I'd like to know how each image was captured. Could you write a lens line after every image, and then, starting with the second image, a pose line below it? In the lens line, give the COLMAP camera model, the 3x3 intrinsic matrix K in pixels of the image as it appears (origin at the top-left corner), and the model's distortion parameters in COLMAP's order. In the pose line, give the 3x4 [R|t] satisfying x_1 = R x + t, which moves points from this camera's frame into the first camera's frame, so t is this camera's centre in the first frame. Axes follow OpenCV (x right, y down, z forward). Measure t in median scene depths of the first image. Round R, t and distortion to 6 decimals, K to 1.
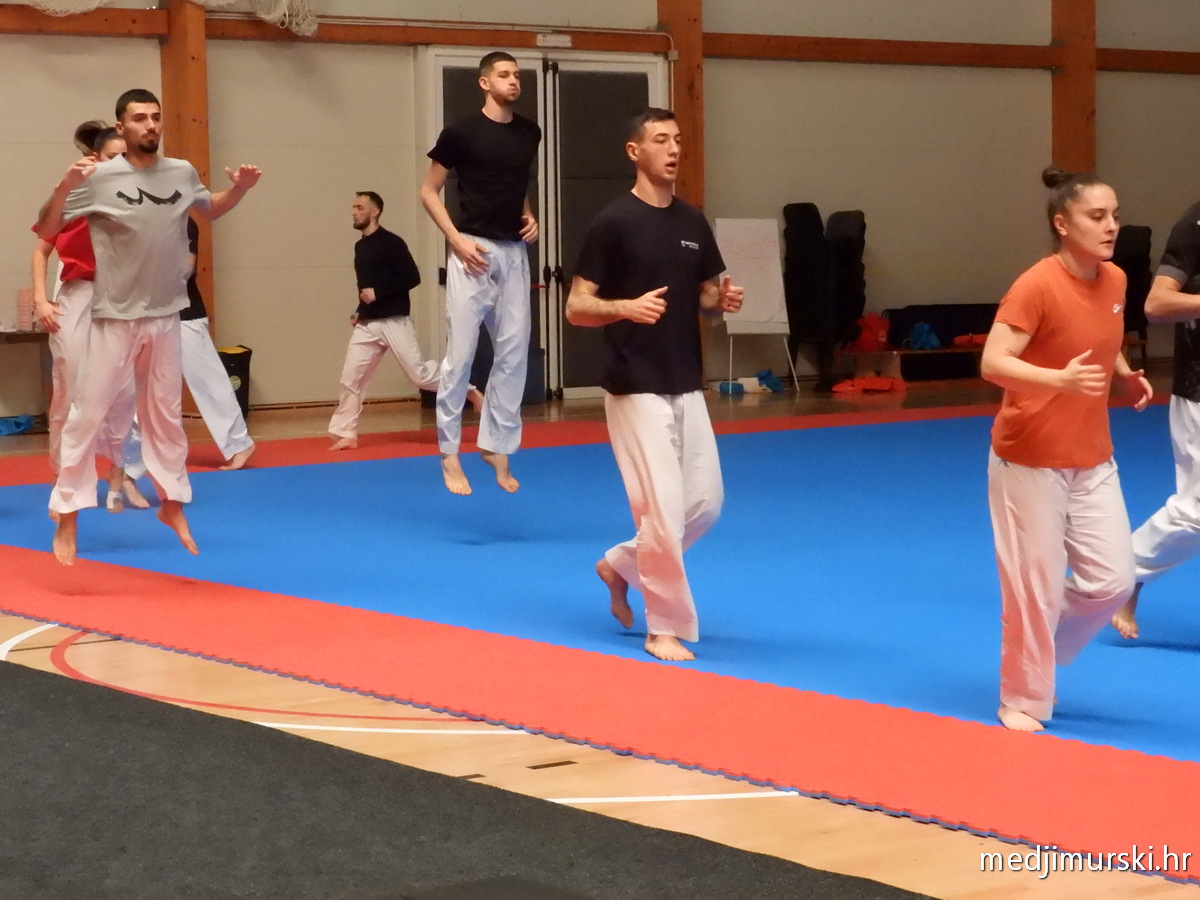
lens RADIAL K [[2862.0, 0, 605.2], [0, 2862.0, 438.6], [0, 0, 1]] dist [0.003005, 0.000000]
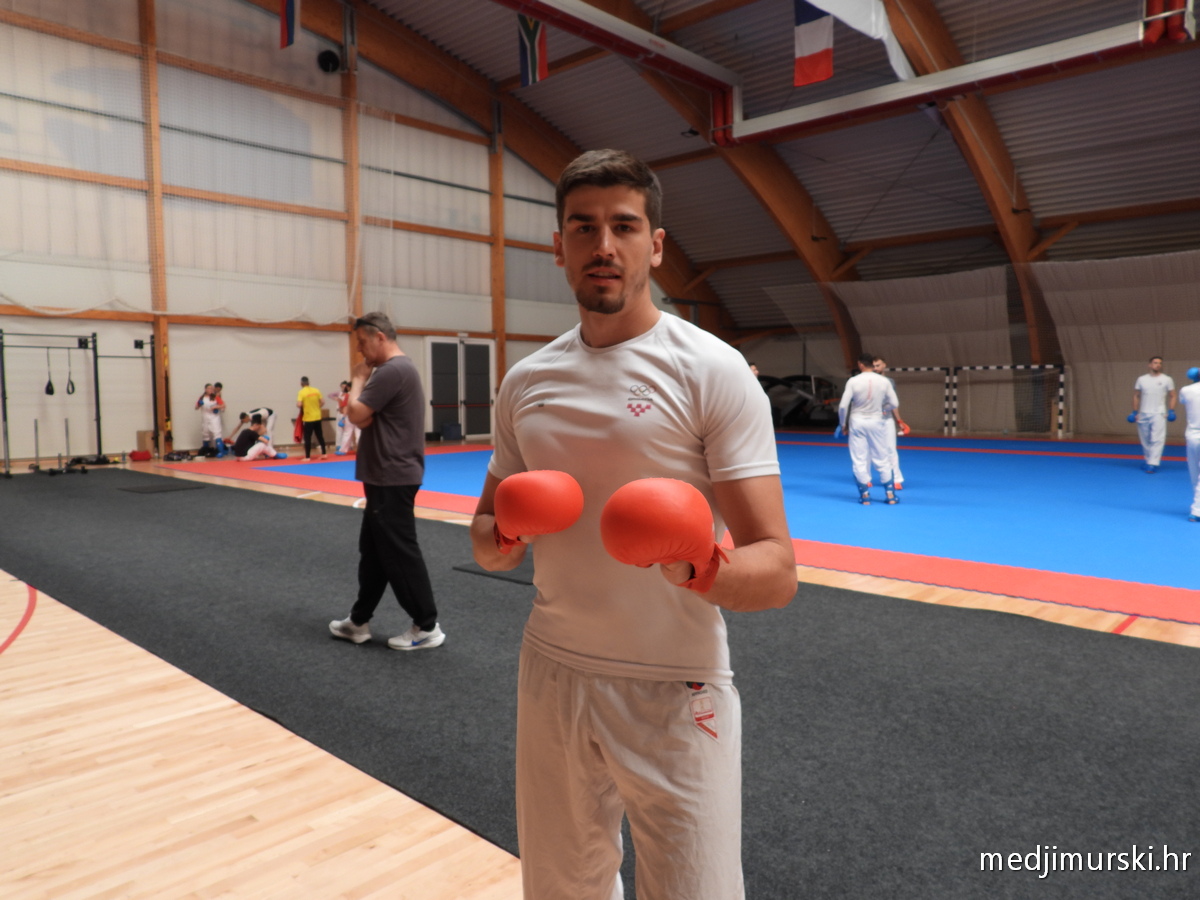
lens RADIAL K [[861.3, 0, 604.1], [0, 861.3, 452.4], [0, 0, 1]] dist [-0.013343, 0.003356]
pose [[0.983524, -0.004966, 0.180708, -0.038807], [0.004849, 0.999988, 0.001088, 0.002922], [-0.180712, -0.000194, 0.983536, -0.055466]]
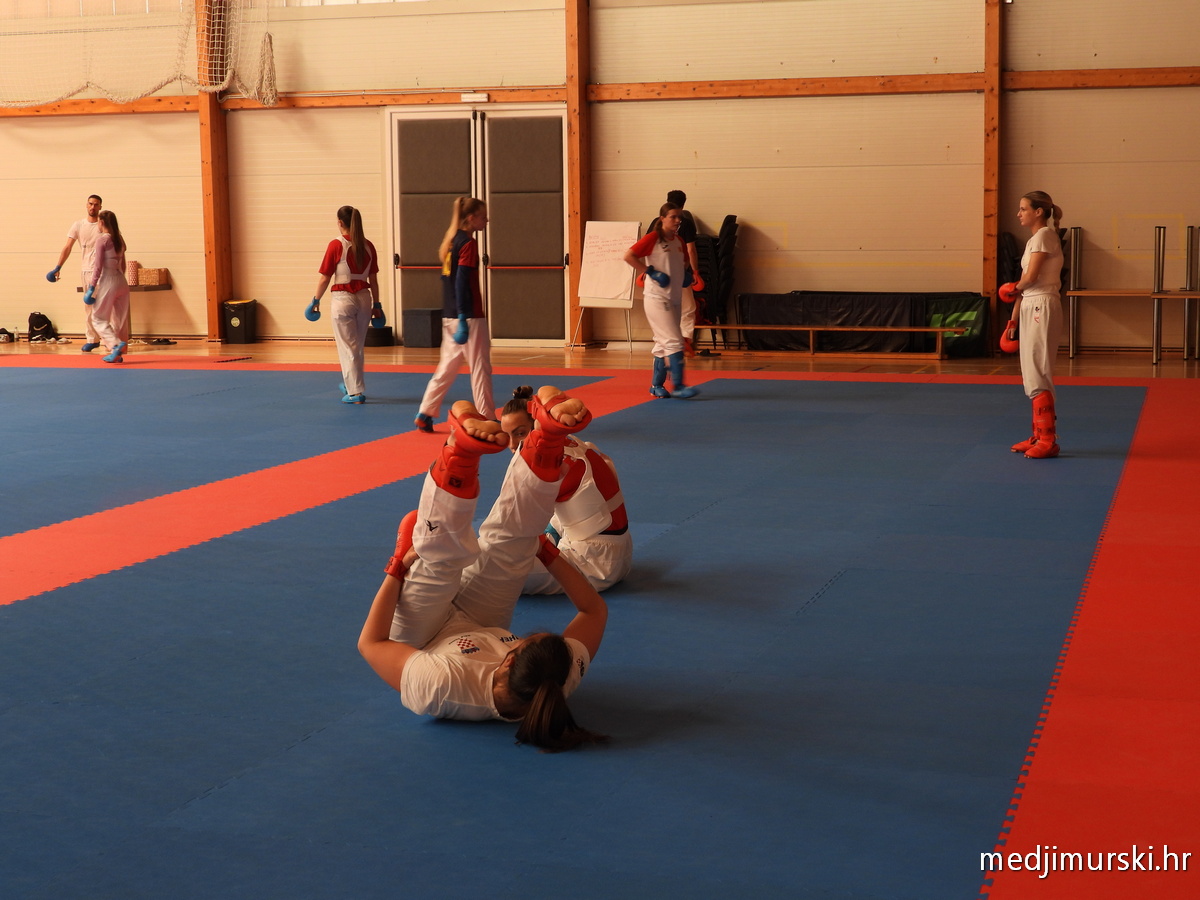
lens RADIAL K [[1932.5, 0, 604.9], [0, 1932.5, 443.7], [0, 0, 1]] dist [-0.000514, 0.000000]
pose [[0.590004, 0.098884, -0.801322, 0.815929], [-0.058973, 0.995099, 0.079376, -0.046353], [0.805244, 0.000424, 0.592944, 0.472964]]
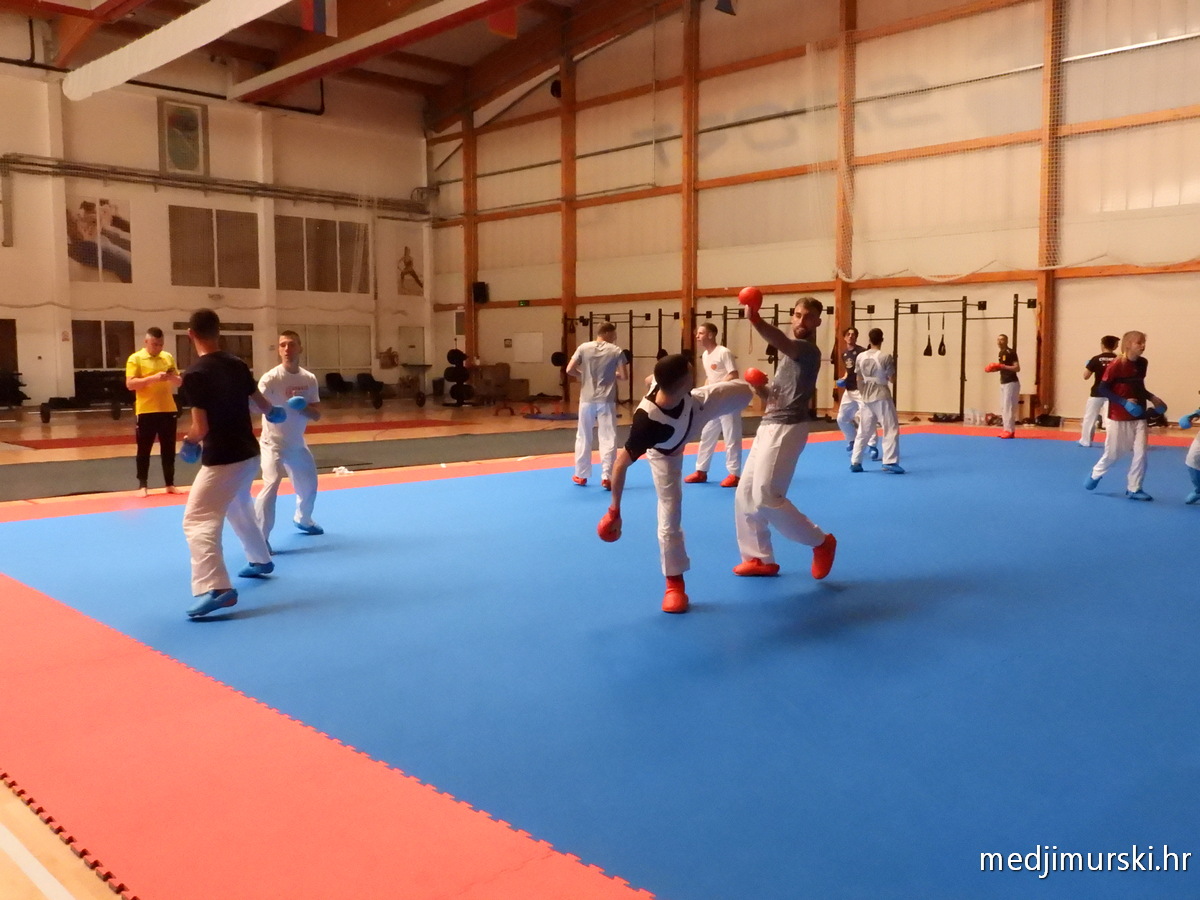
lens RADIAL K [[1082.4, 0, 599.0], [0, 1082.4, 450.0], [0, 0, 1]] dist [-0.001371, -0.008119]
pose [[0.116563, 0.100398, -0.988096, 0.582734], [-0.069135, 0.993285, 0.092769, -0.031205], [0.990774, 0.057498, 0.122722, 0.306544]]
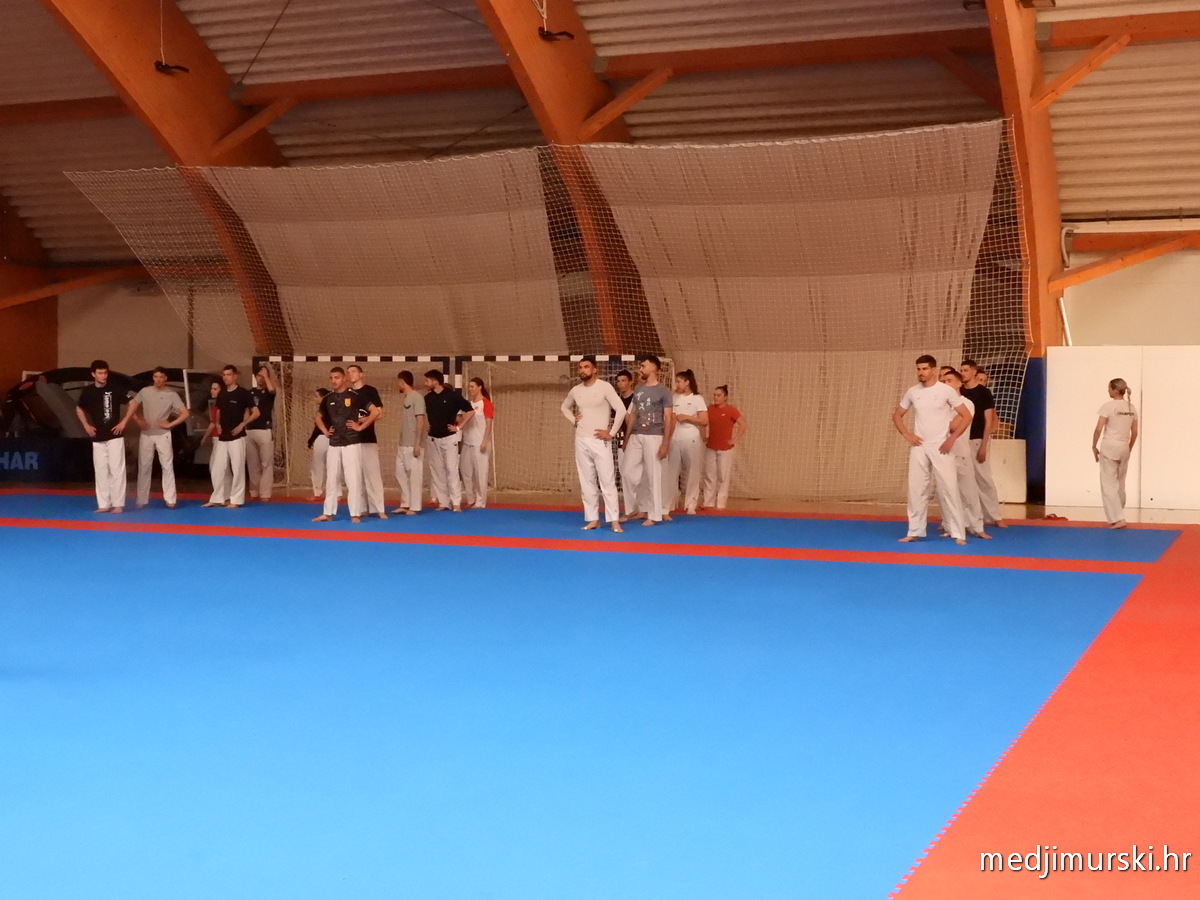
lens RADIAL K [[1665.7, 0, 600.9], [0, 1665.7, 449.2], [0, 0, 1]] dist [-0.002140, 0.000000]
pose [[0.856098, 0.002708, 0.516806, 0.149814], [0.019209, 0.999129, -0.037056, -0.006380], [-0.516456, 0.041651, 0.855300, 0.030428]]
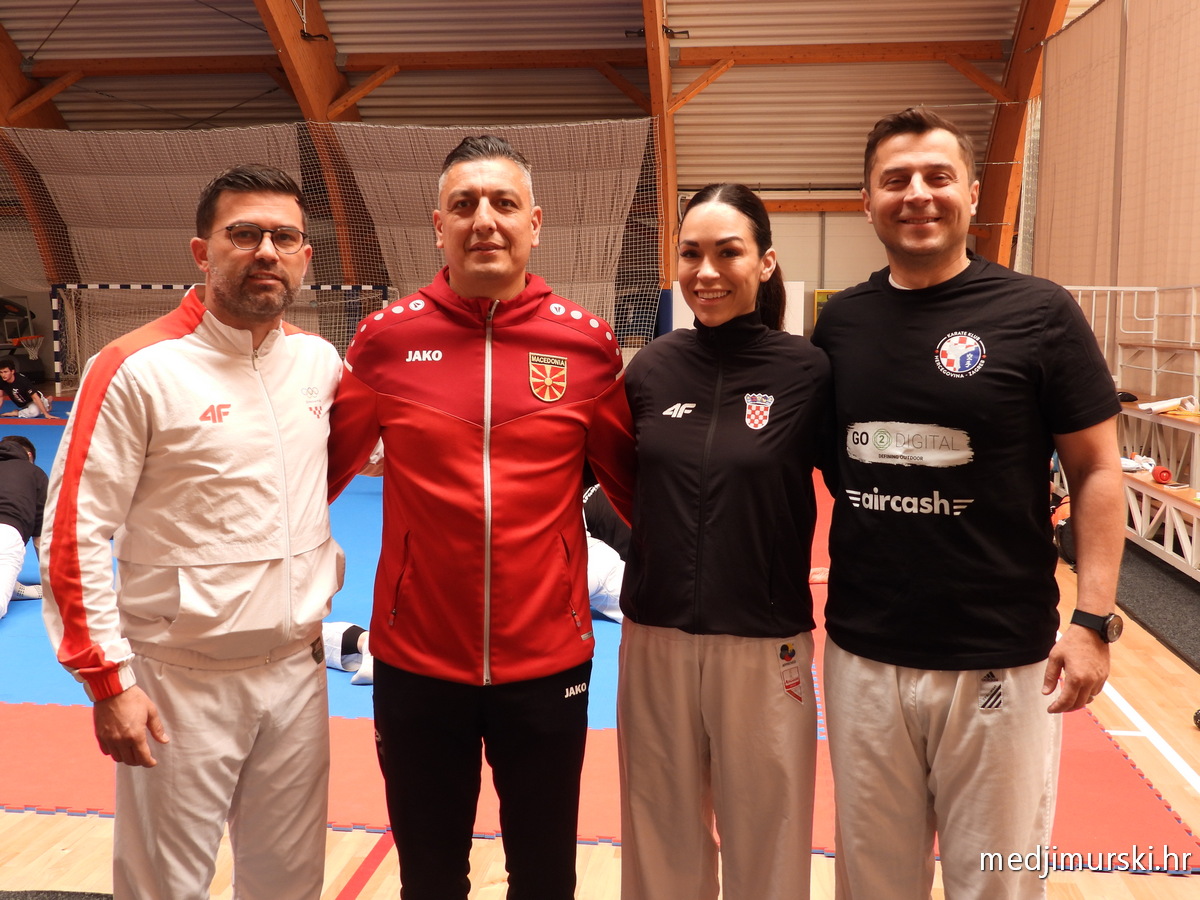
lens RADIAL K [[1340.7, 0, 603.1], [0, 1340.7, 446.1], [0, 0, 1]] dist [-0.003263, 0.000000]
pose [[0.689250, -0.050055, 0.722793, 0.041672], [0.035963, 0.998745, 0.034871, -0.003328], [-0.723631, 0.001959, 0.690185, 0.011453]]
